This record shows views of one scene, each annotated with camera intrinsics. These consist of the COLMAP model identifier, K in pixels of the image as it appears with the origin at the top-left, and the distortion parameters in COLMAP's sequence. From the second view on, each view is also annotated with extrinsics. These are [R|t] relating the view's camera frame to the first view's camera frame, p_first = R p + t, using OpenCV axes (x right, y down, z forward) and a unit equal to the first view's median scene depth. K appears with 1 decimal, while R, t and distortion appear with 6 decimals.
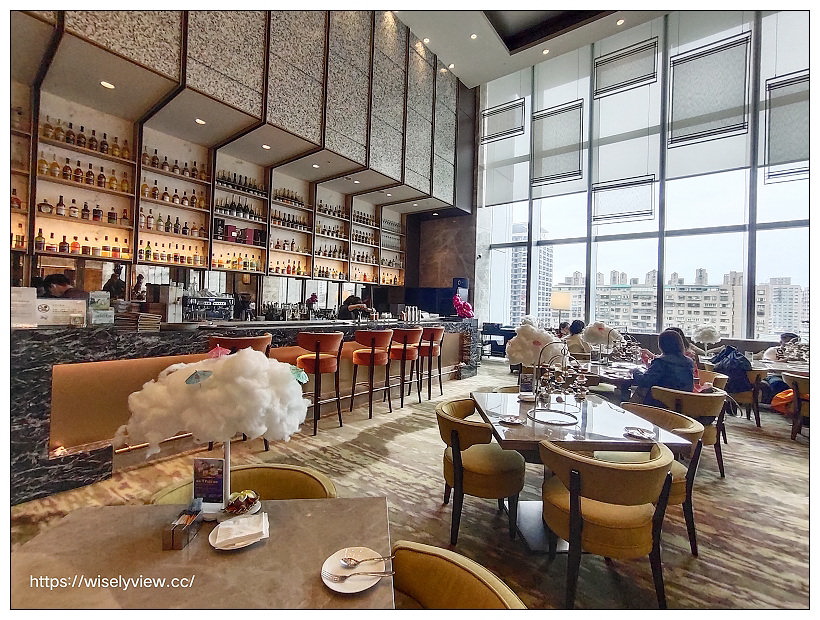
lens RADIAL K [[365.0, 0, 407.3], [0, 365.0, 299.6], [0, 0, 1]] dist [-0.000091, 0.000359]
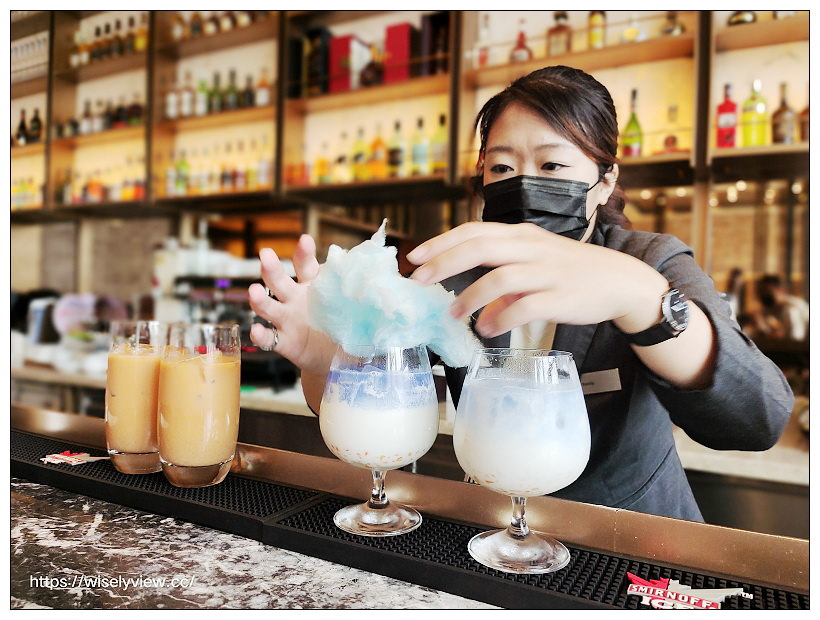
lens RADIAL K [[595.6, 0, 412.2], [0, 595.6, 314.2], [0, 0, 1]] dist [0.057043, -0.087370]
pose [[0.174529, 0.007493, -0.984624, 0.018854], [-0.002461, 0.999971, 0.007174, 0.022170], [0.984649, 0.001171, 0.174542, 0.943177]]
